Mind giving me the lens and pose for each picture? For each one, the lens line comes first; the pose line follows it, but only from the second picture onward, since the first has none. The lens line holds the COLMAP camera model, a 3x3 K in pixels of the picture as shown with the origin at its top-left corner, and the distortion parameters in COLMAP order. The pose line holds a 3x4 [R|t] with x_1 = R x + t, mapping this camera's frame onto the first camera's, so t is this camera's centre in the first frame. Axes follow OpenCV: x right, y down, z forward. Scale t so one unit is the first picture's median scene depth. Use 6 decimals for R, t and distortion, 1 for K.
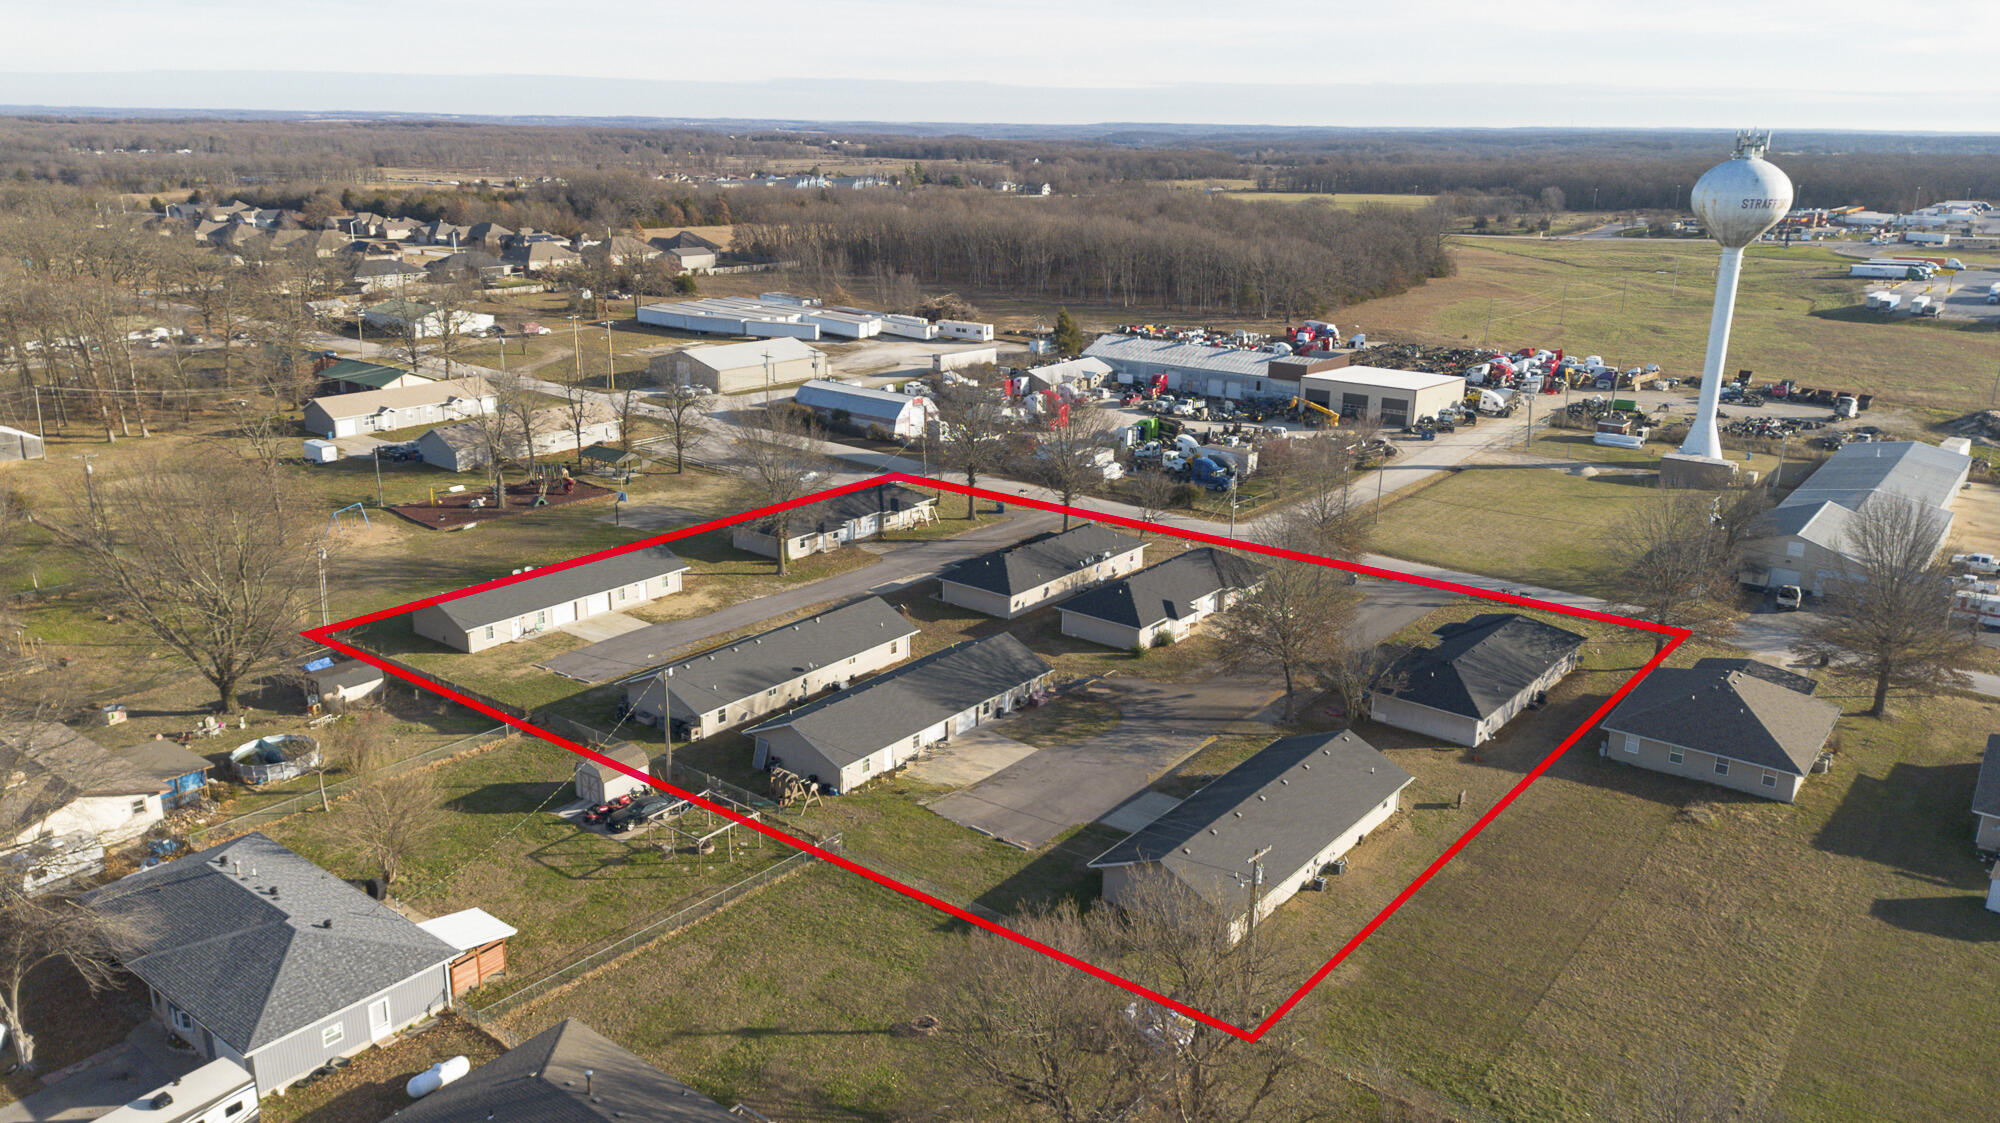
lens RADIAL K [[1459.8, 0, 1010.0], [0, 1459.8, 555.8], [0, 0, 1]] dist [0.138198, -0.261122]
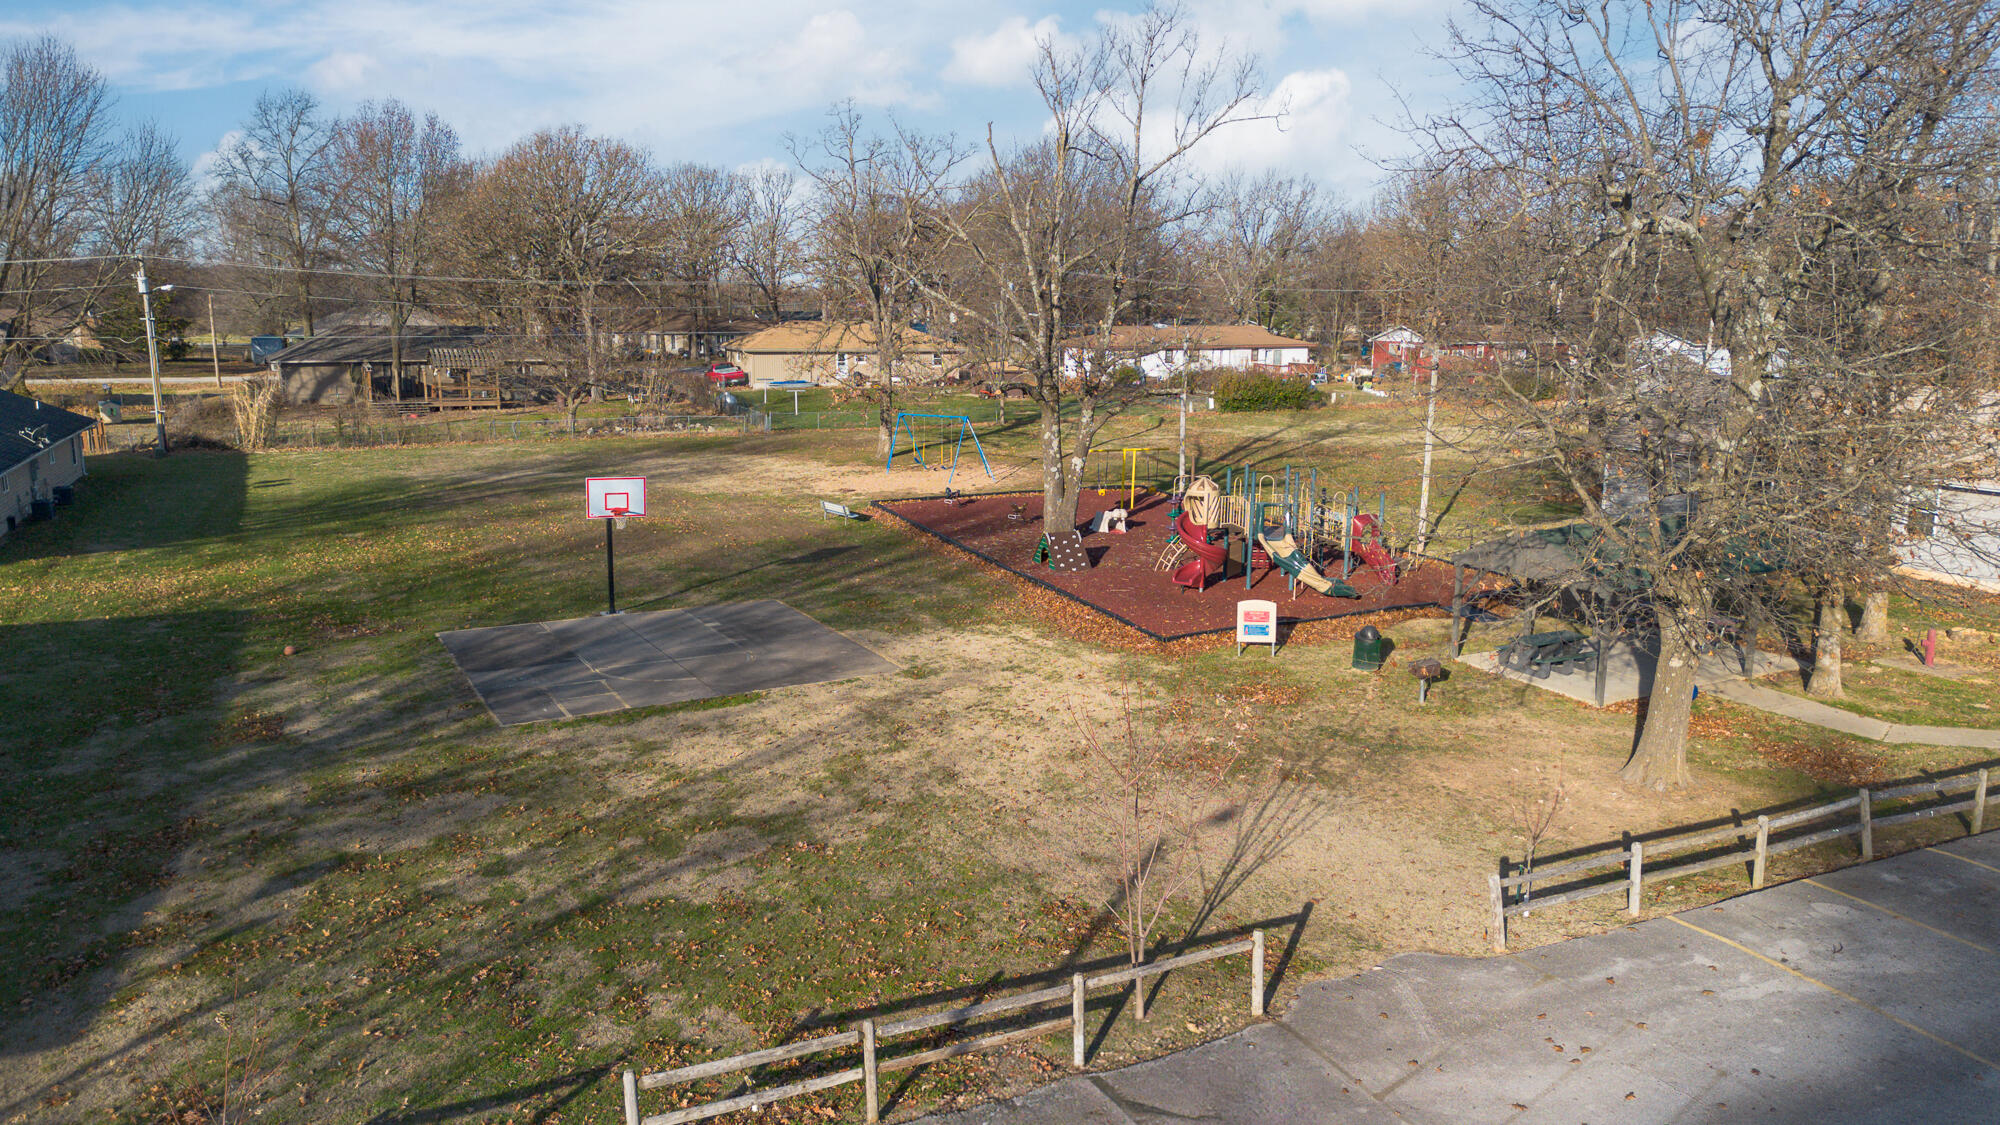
lens RADIAL K [[1343.6, 0, 1003.0], [0, 1343.6, 601.7], [0, 0, 1]] dist [0.145755, -0.157457]
pose [[-0.463277, 0.163867, -0.870932, -0.124265], [-0.265845, 0.911799, 0.312968, -0.127611], [0.845400, 0.376524, -0.378852, 1.355744]]
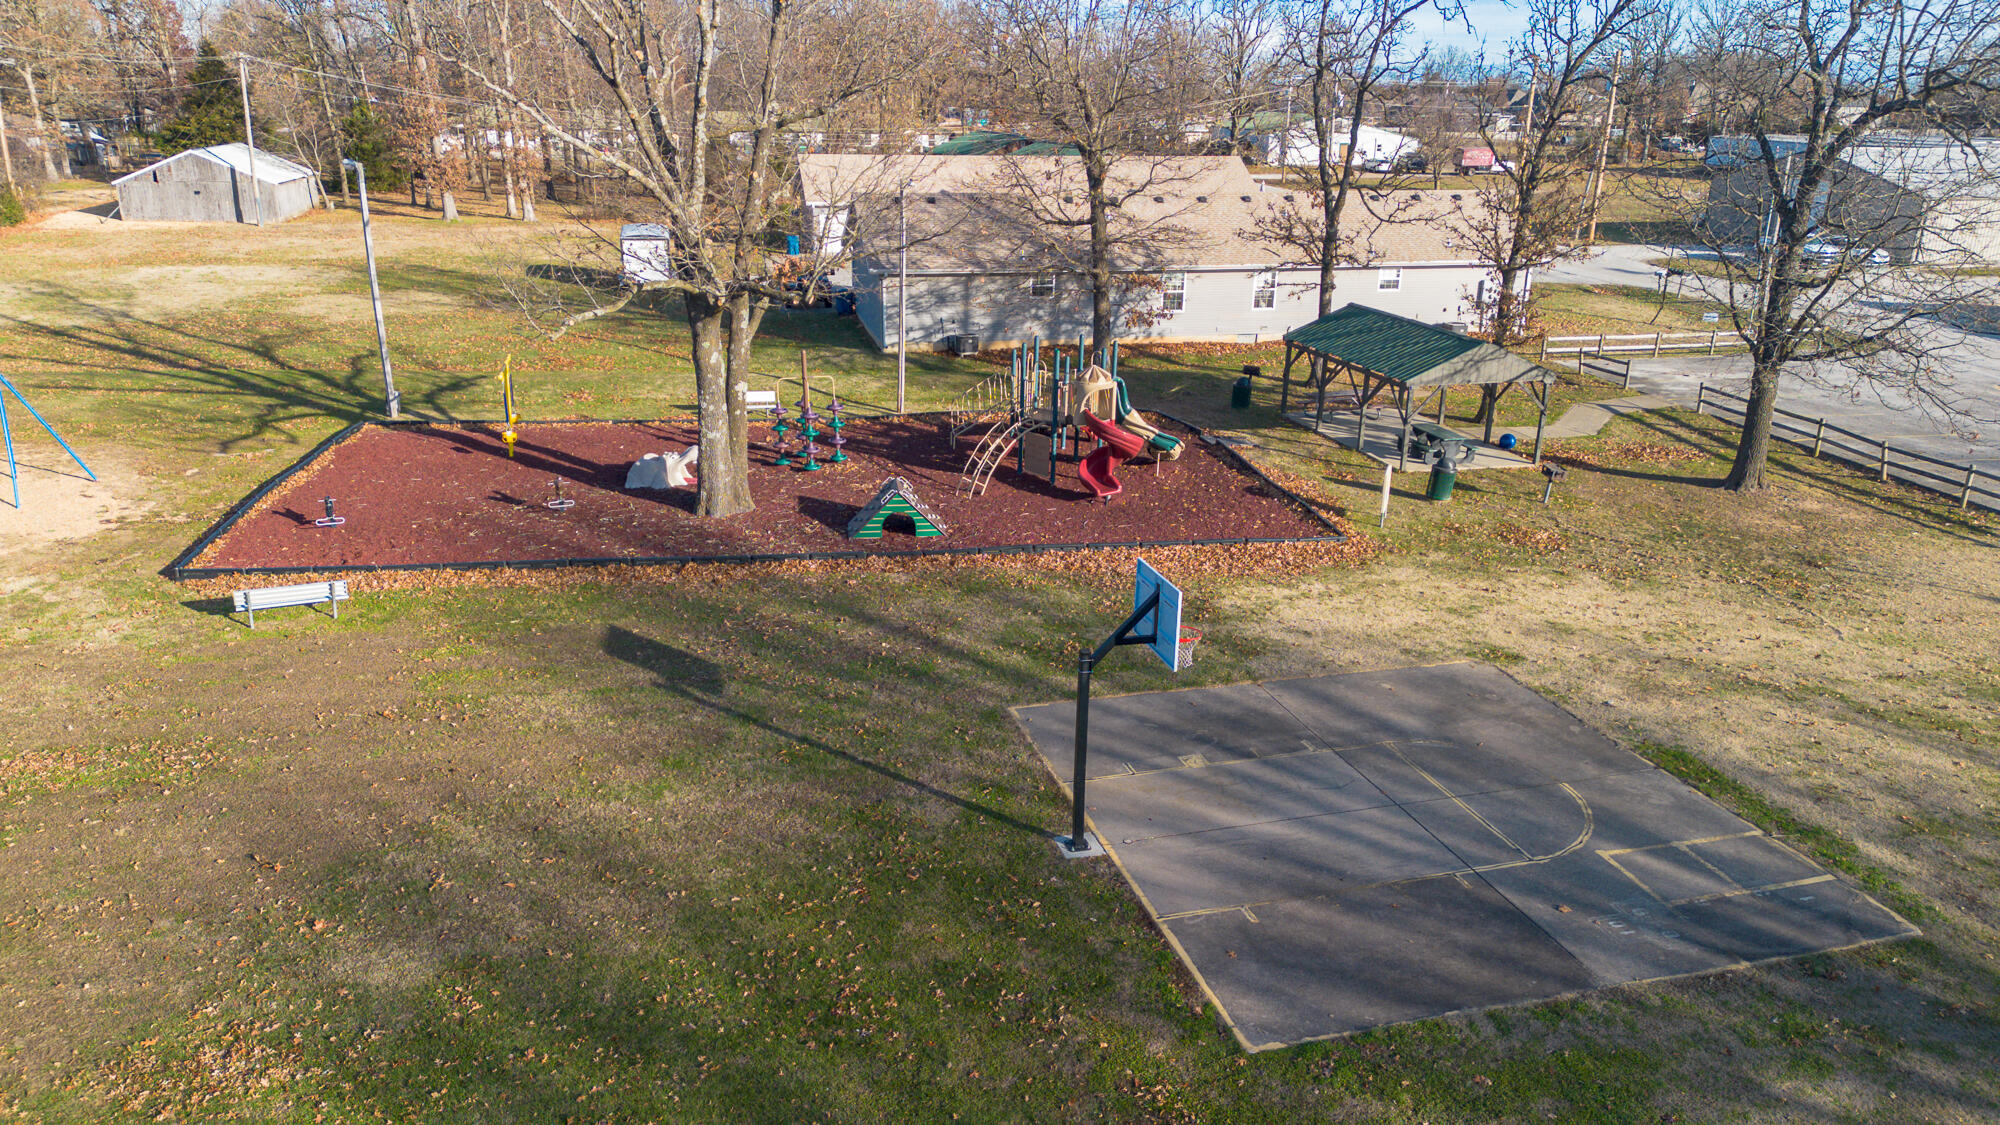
lens RADIAL K [[1417.2, 0, 1000.0], [0, 1417.2, 562.5], [0, 0, 1]] dist [0.081980, -0.086440]
pose [[0.762504, 0.202453, -0.614492, -0.246046], [-0.189714, 0.977995, 0.086804, -0.060983], [0.618544, 0.050389, 0.784133, 1.082059]]
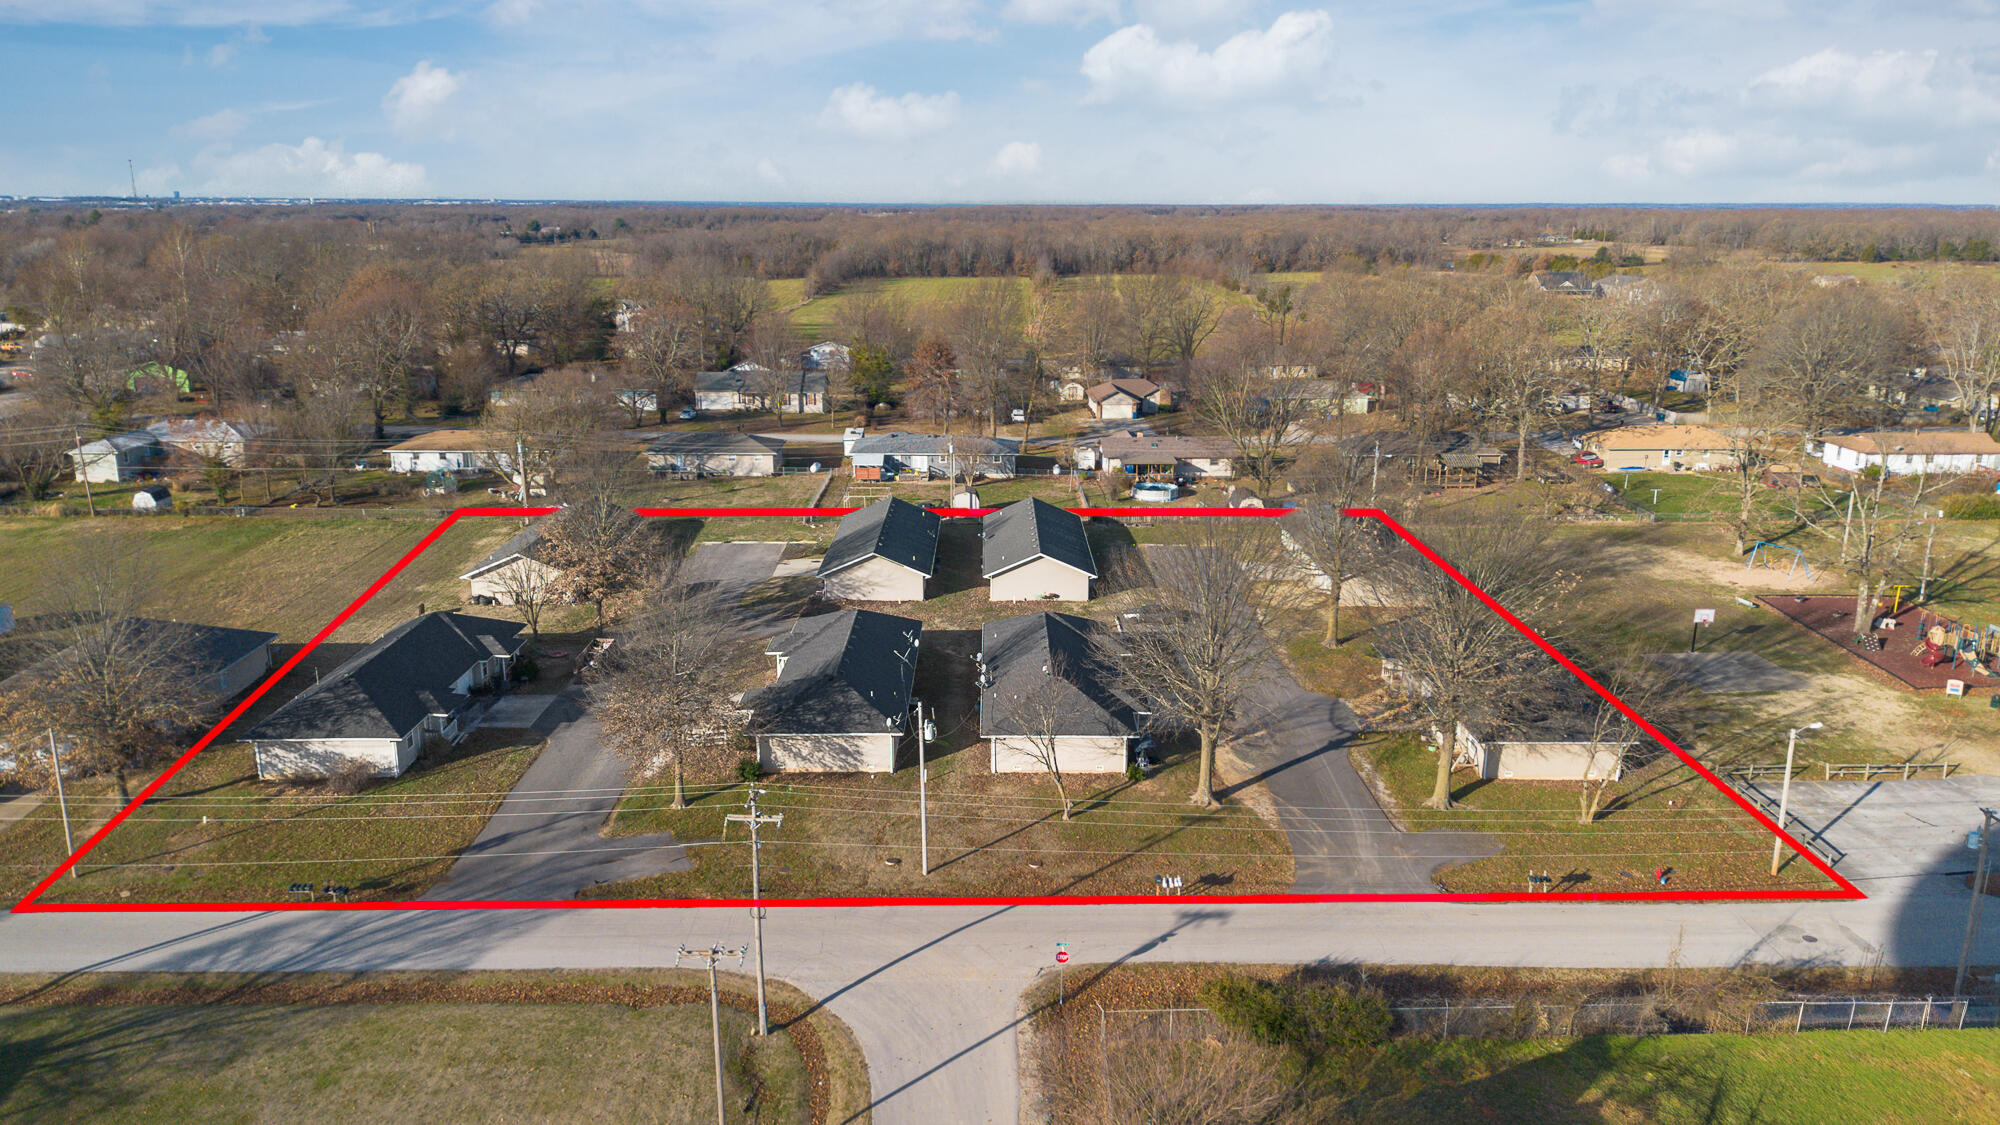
lens RADIAL K [[1417.2, 0, 1000.0], [0, 1417.2, 562.5], [0, 0, 1]] dist [0.081980, -0.086440]
pose [[-0.781190, 0.140637, -0.608247, 0.464677], [-0.187797, 0.876231, 0.443792, -0.351065], [0.595378, 0.460913, -0.658091, 1.469821]]
